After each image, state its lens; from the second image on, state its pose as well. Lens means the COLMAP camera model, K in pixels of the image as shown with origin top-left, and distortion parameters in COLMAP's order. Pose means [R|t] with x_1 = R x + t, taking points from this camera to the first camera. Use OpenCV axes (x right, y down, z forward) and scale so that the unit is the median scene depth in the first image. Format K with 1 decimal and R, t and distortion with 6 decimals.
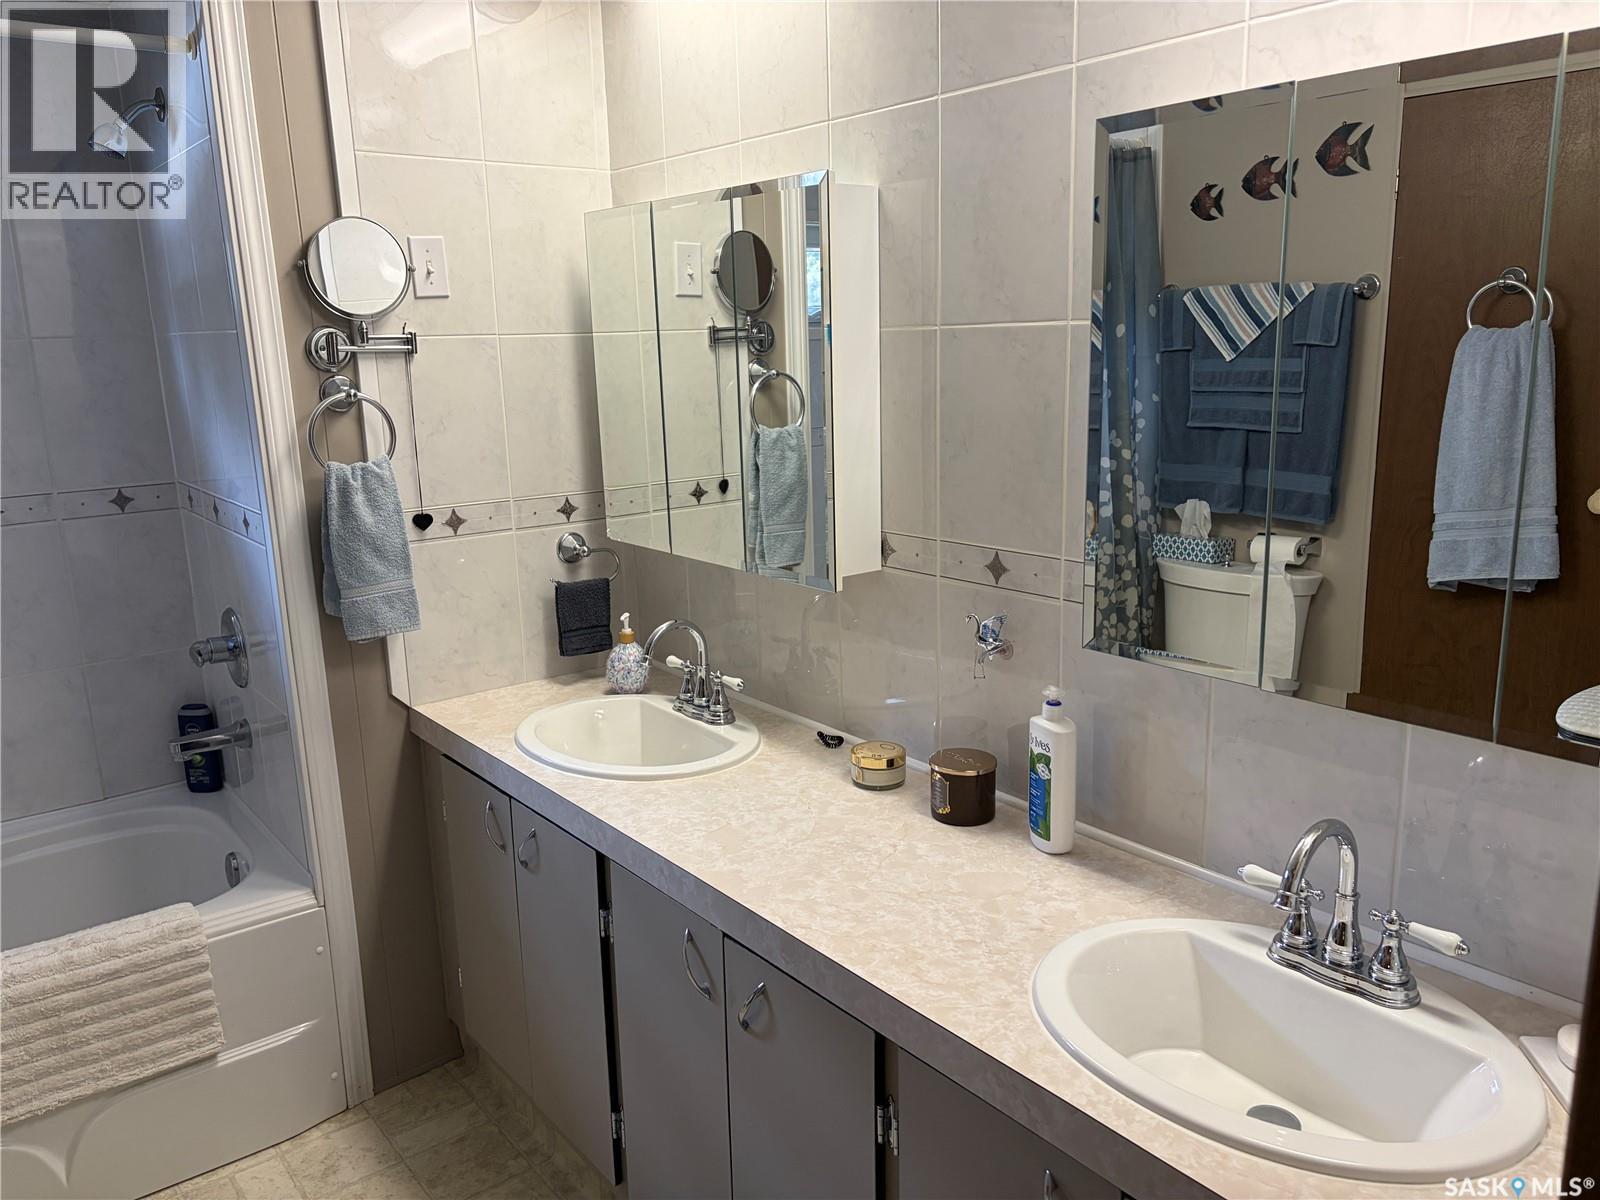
lens RADIAL K [[1193.7, 0, 803.1], [0, 1193.7, 603.9], [0, 0, 1]] dist [0.065465, -0.104478]
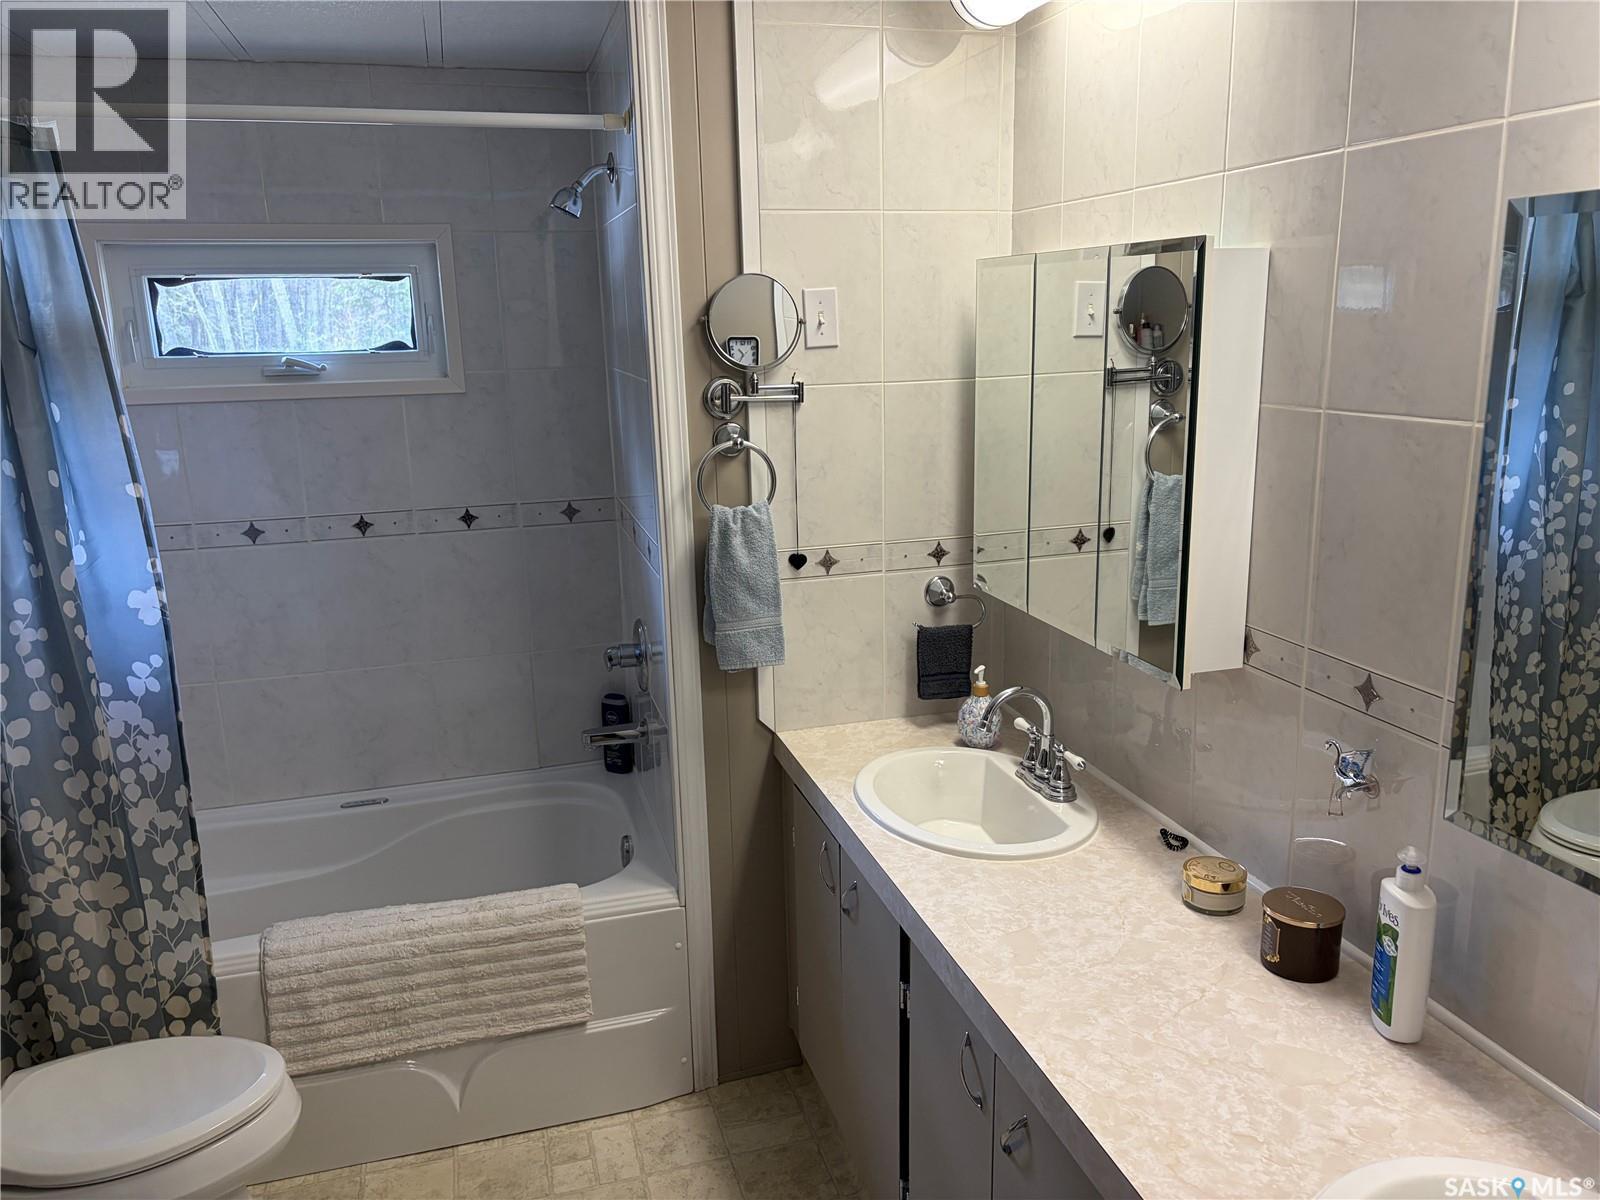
lens RADIAL K [[1193.7, 0, 803.1], [0, 1193.7, 603.9], [0, 0, 1]] dist [0.065465, -0.104478]
pose [[0.925260, 0.090533, -0.368371, 0.080520], [-0.081495, 0.995869, 0.040055, -0.077677], [0.370475, -0.007041, 0.928816, 0.033944]]
